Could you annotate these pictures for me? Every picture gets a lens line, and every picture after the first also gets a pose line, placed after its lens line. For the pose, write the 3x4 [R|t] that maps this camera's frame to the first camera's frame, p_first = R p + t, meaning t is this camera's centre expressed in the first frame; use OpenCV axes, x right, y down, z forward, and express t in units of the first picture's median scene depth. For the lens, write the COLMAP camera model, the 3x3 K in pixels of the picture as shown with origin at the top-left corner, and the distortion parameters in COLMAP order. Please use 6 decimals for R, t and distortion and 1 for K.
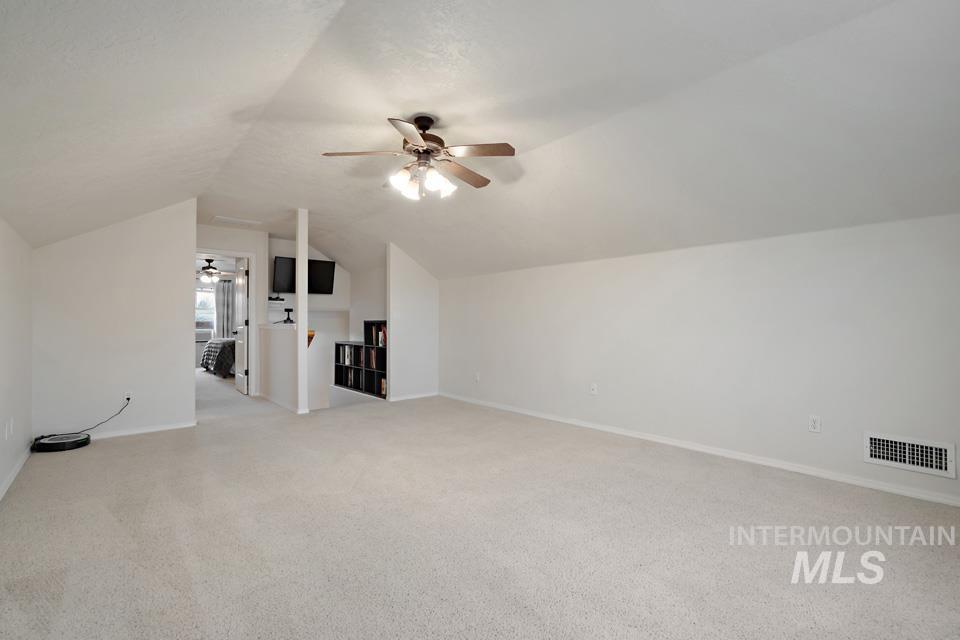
lens RADIAL K [[435.4, 0, 483.3], [0, 435.4, 321.0], [0, 0, 1]] dist [-0.016277, 0.015240]
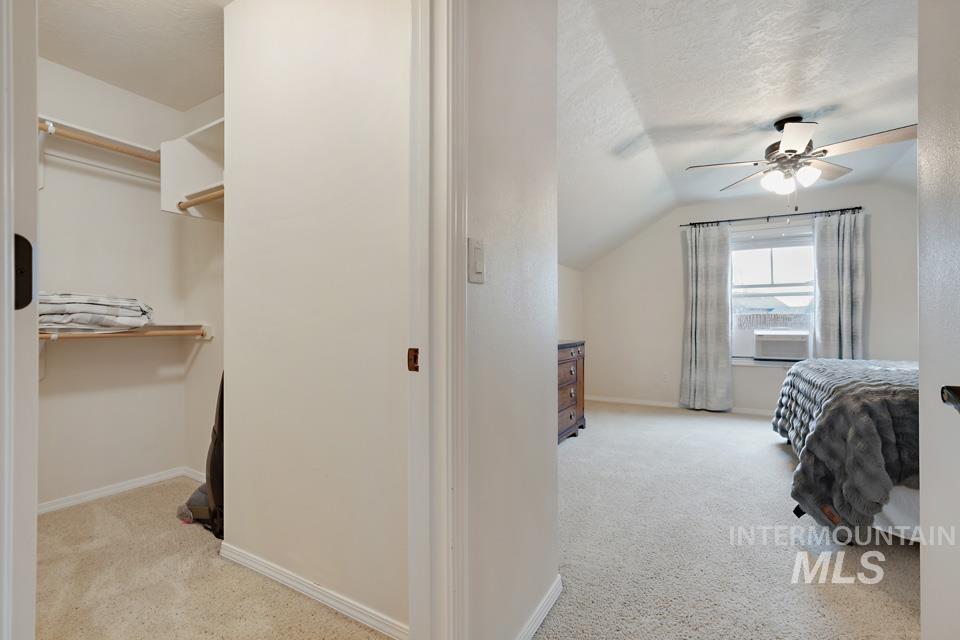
lens RADIAL K [[435.4, 0, 483.3], [0, 435.4, 321.0], [0, 0, 1]] dist [-0.016277, 0.015240]
pose [[0.332231, -0.005396, -0.943183, -0.335511], [0.005929, 0.999976, -0.003632, 0.008081], [0.943179, -0.004386, 0.332255, 0.564138]]
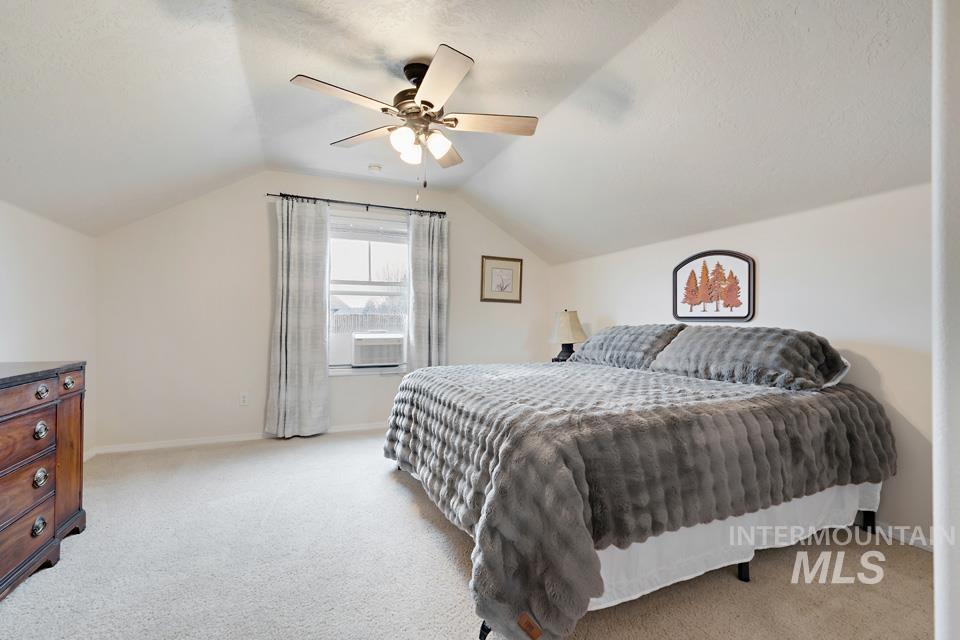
lens RADIAL K [[435.4, 0, 483.3], [0, 435.4, 321.0], [0, 0, 1]] dist [-0.016277, 0.015240]
pose [[0.950426, 0.001898, -0.310944, -0.432896], [-0.001105, 0.999996, 0.002726, 0.005386], [0.310948, -0.002247, 0.950424, 0.643876]]
